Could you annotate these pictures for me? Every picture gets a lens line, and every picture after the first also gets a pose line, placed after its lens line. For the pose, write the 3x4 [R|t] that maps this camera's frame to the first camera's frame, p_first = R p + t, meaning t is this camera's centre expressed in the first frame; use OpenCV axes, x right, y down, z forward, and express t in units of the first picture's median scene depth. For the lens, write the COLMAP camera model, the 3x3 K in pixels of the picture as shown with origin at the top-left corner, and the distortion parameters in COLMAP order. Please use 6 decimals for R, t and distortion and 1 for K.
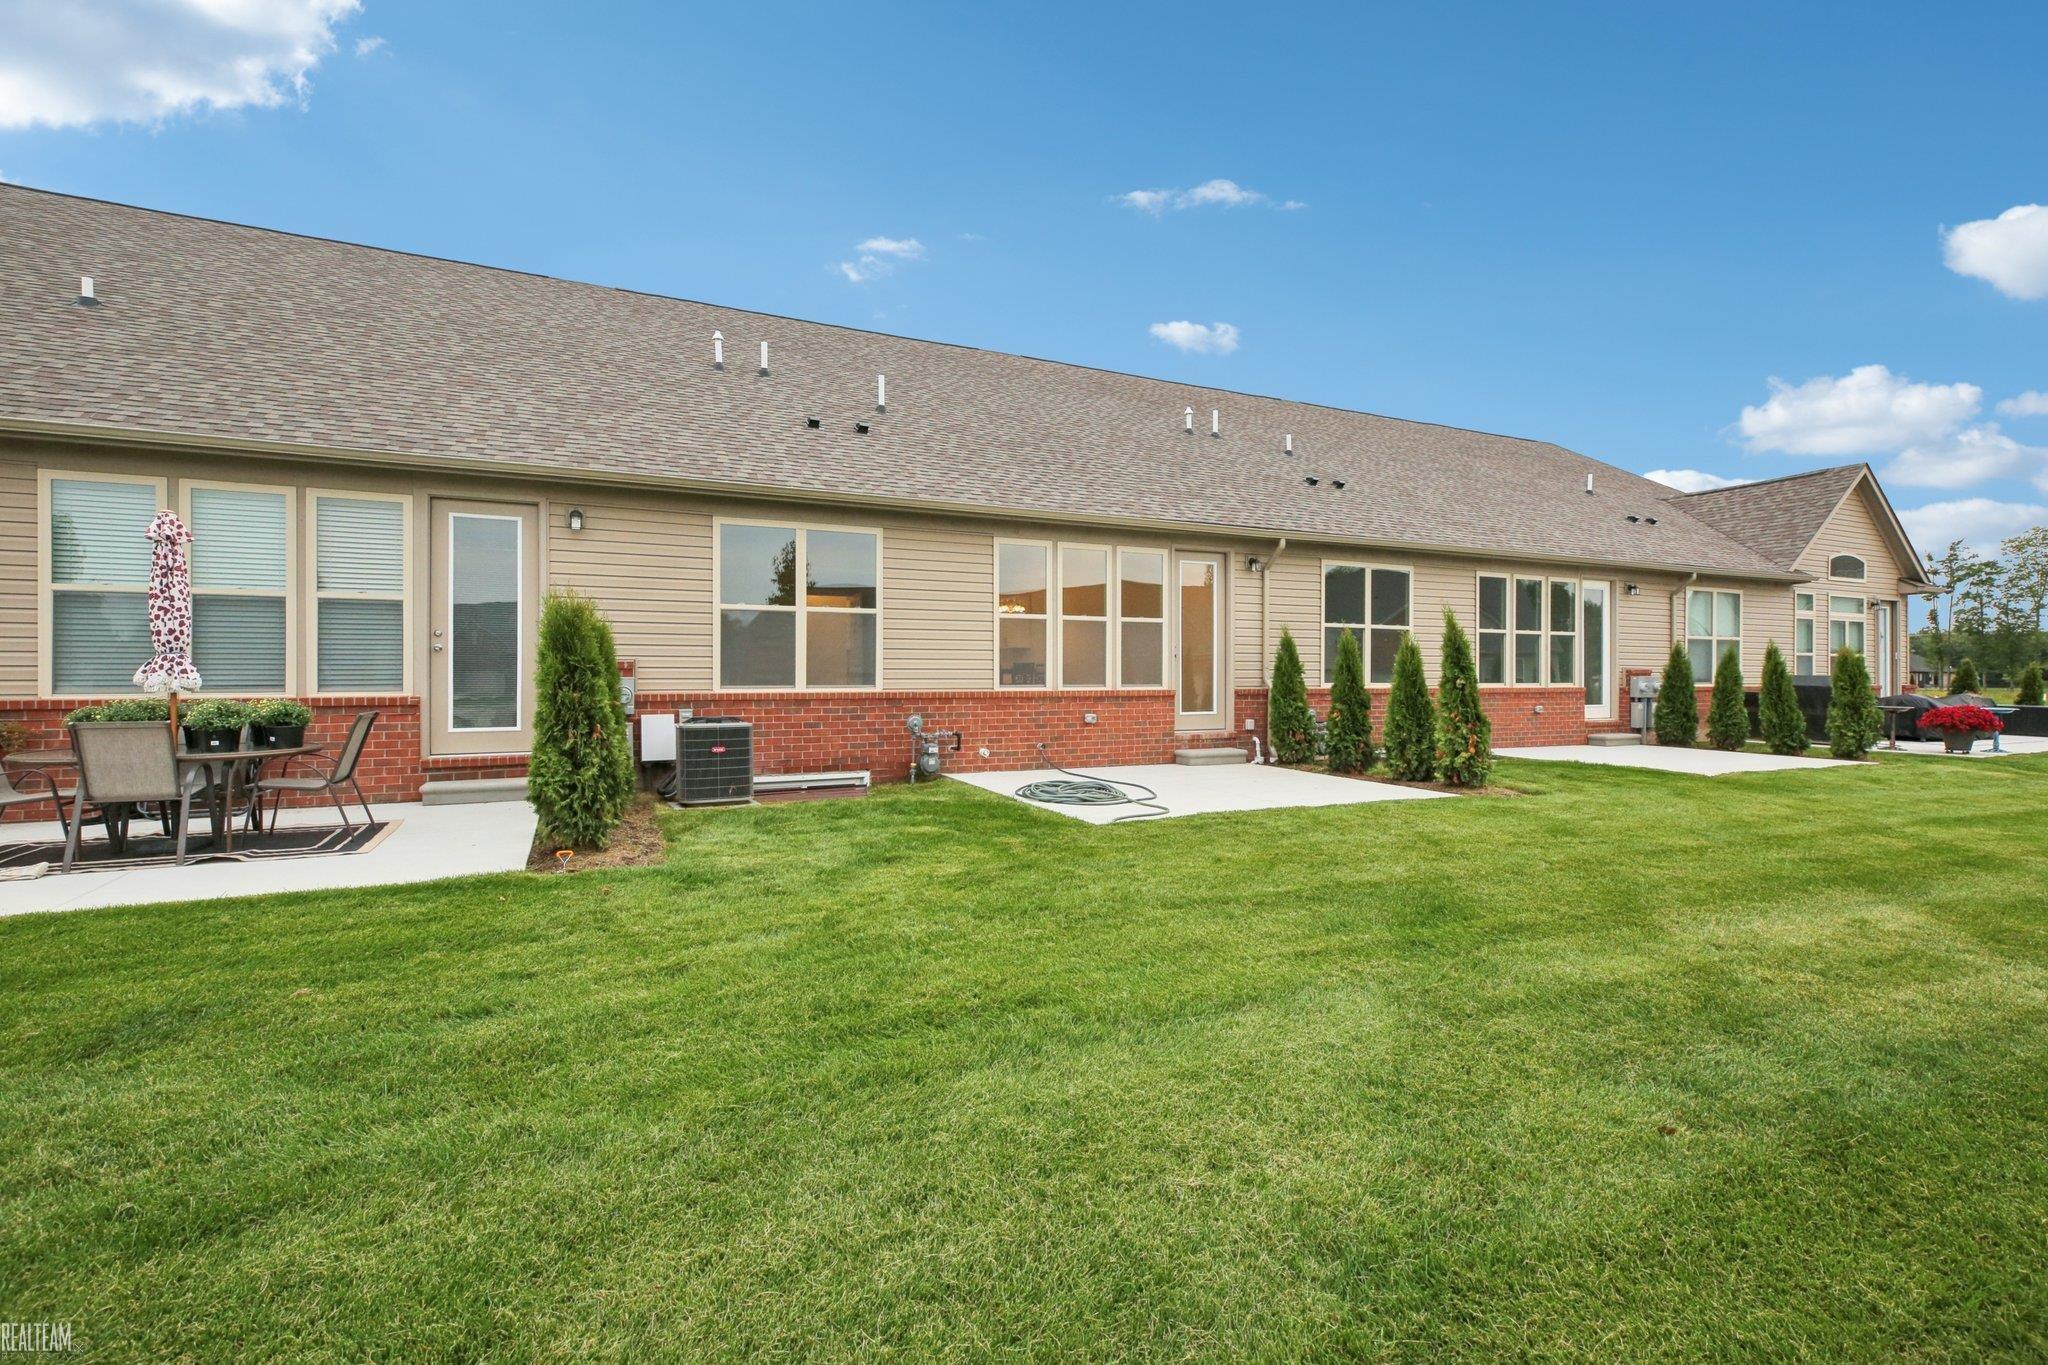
lens RADIAL K [[913.2, 0, 1027.0], [0, 913.2, 677.1], [0, 0, 1]] dist [0.012549, -0.000751]
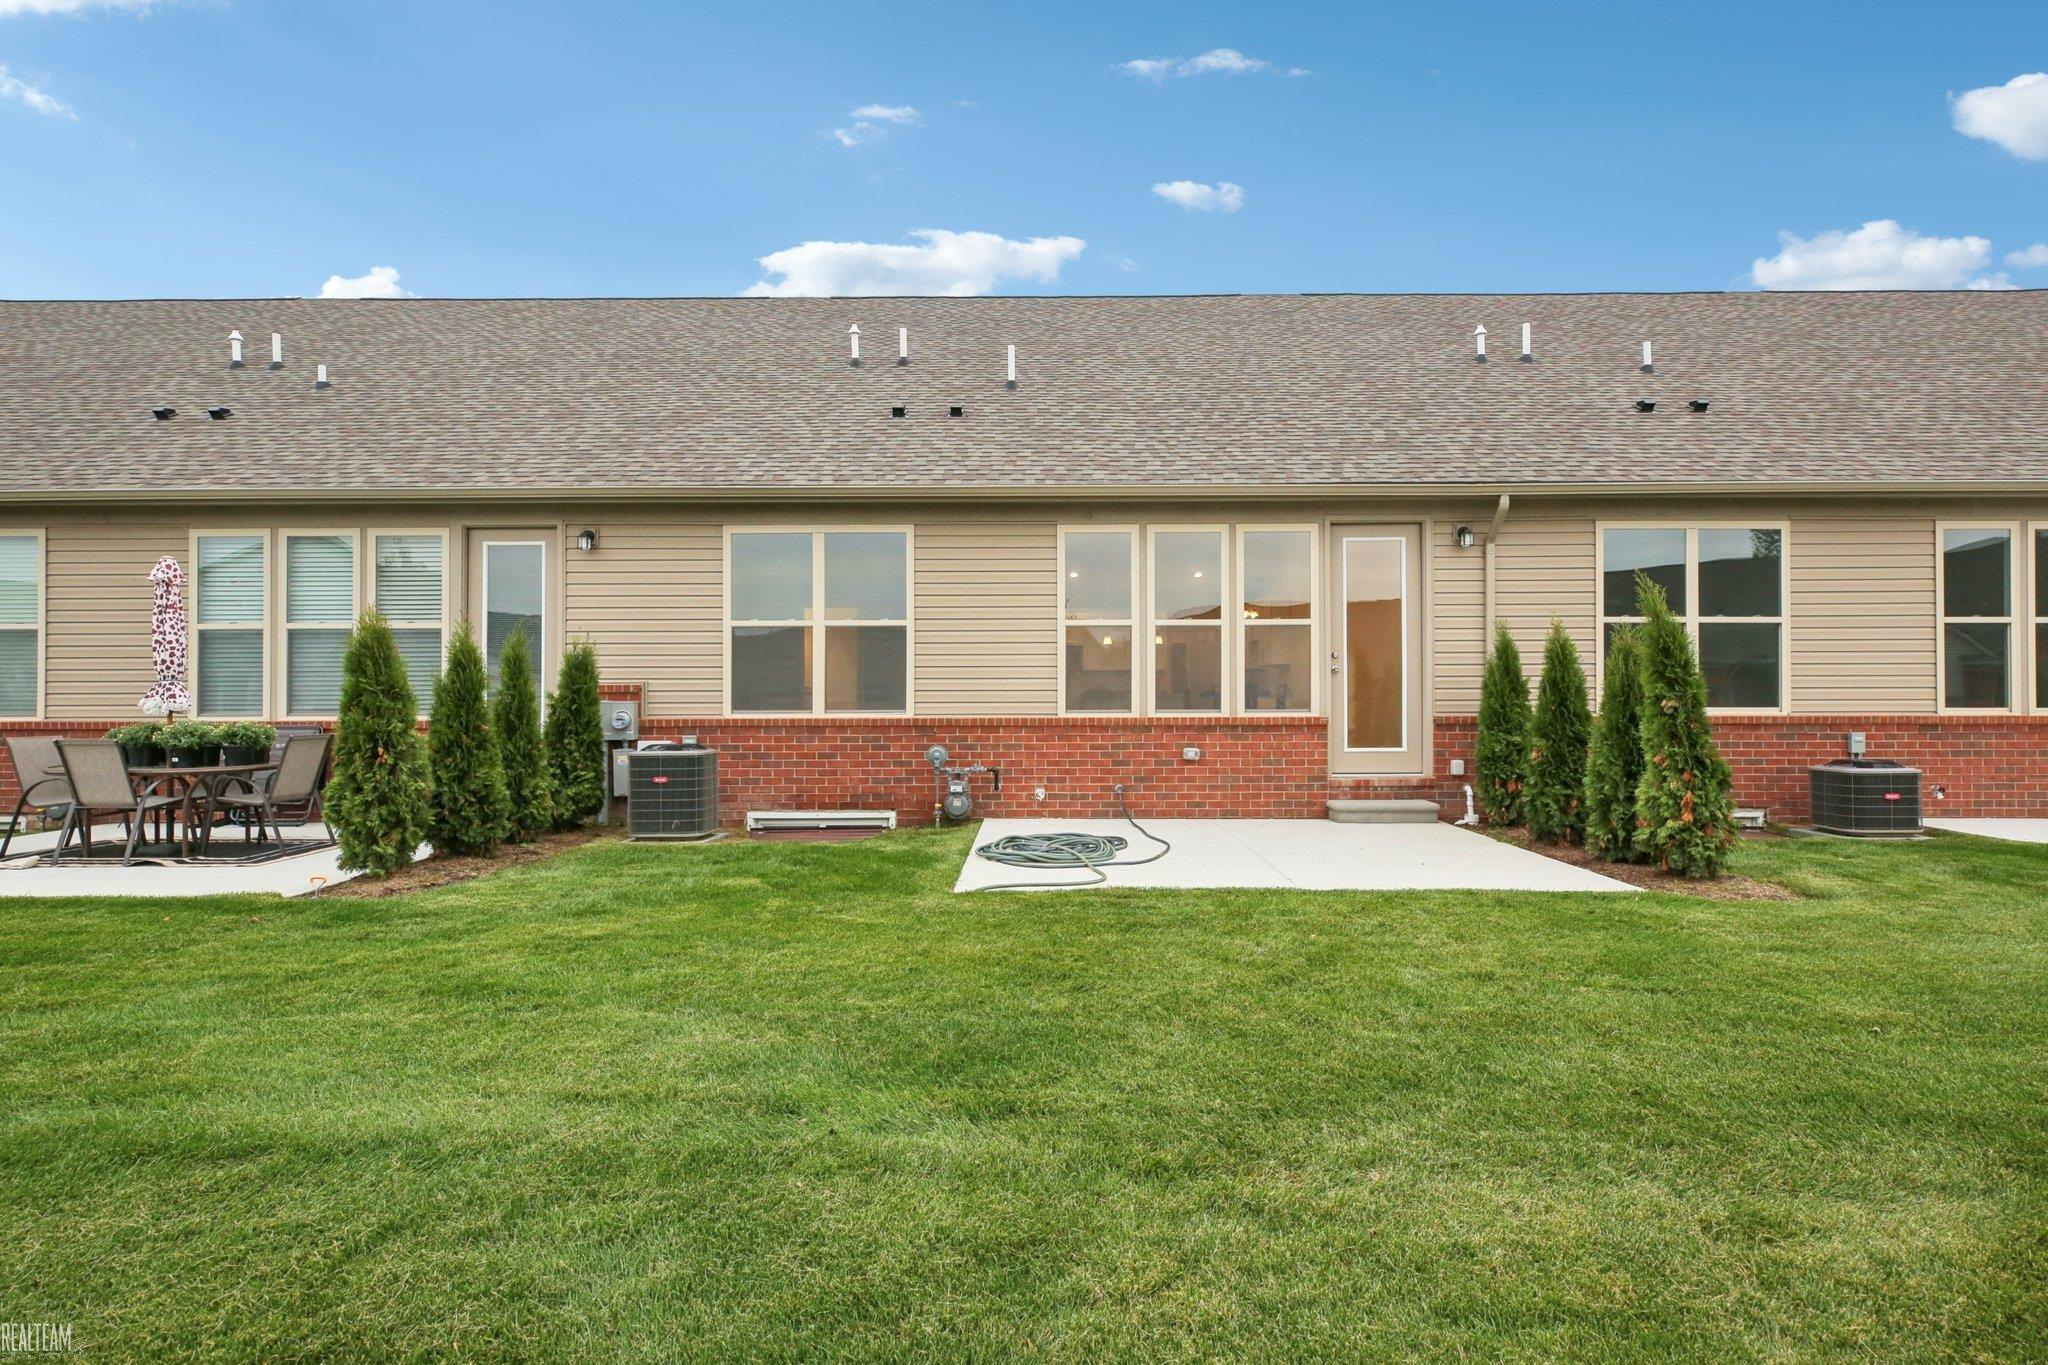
lens RADIAL K [[1068.4, 0, 1024.0], [0, 1068.4, 682.5], [0, 0, 1]] dist [0.004275, 0.000612]
pose [[0.902515, -0.010355, -0.430535, 0.345893], [0.002571, 0.999823, -0.018658, 0.002051], [0.430652, 0.015732, 0.902381, 0.145302]]
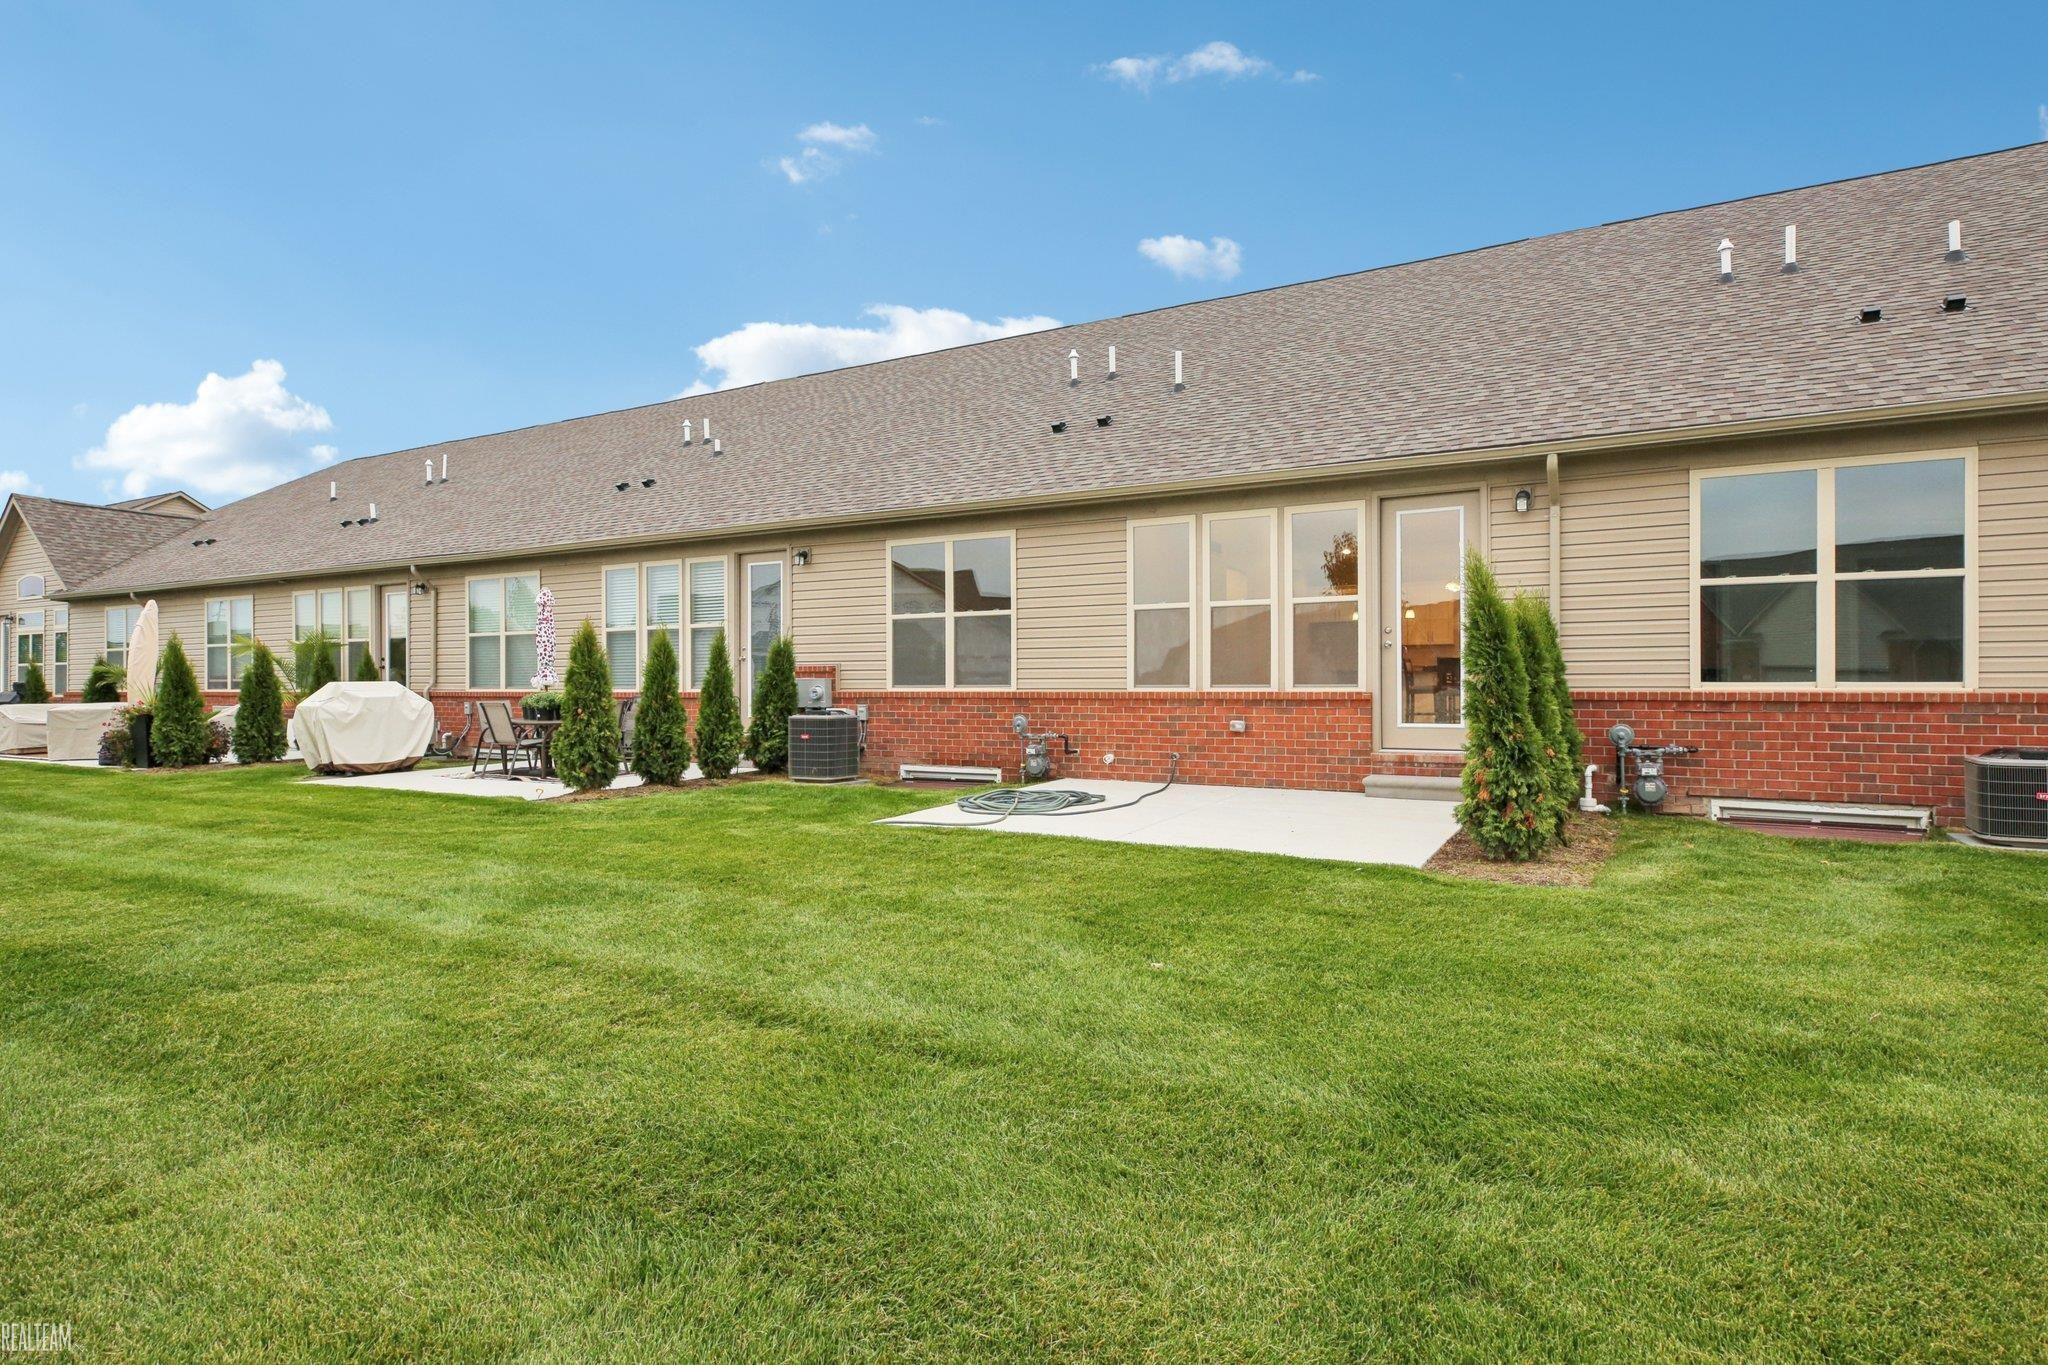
lens RADIAL K [[1016.2, 0, 1062.4], [0, 1016.2, 677.6], [0, 0, 1]] dist [0.002093, 0.000218]
pose [[0.602479, -0.002790, -0.798130, 0.737908], [0.007116, 0.999973, 0.001877, -0.000962], [0.798103, -0.006810, 0.602483, 0.350718]]
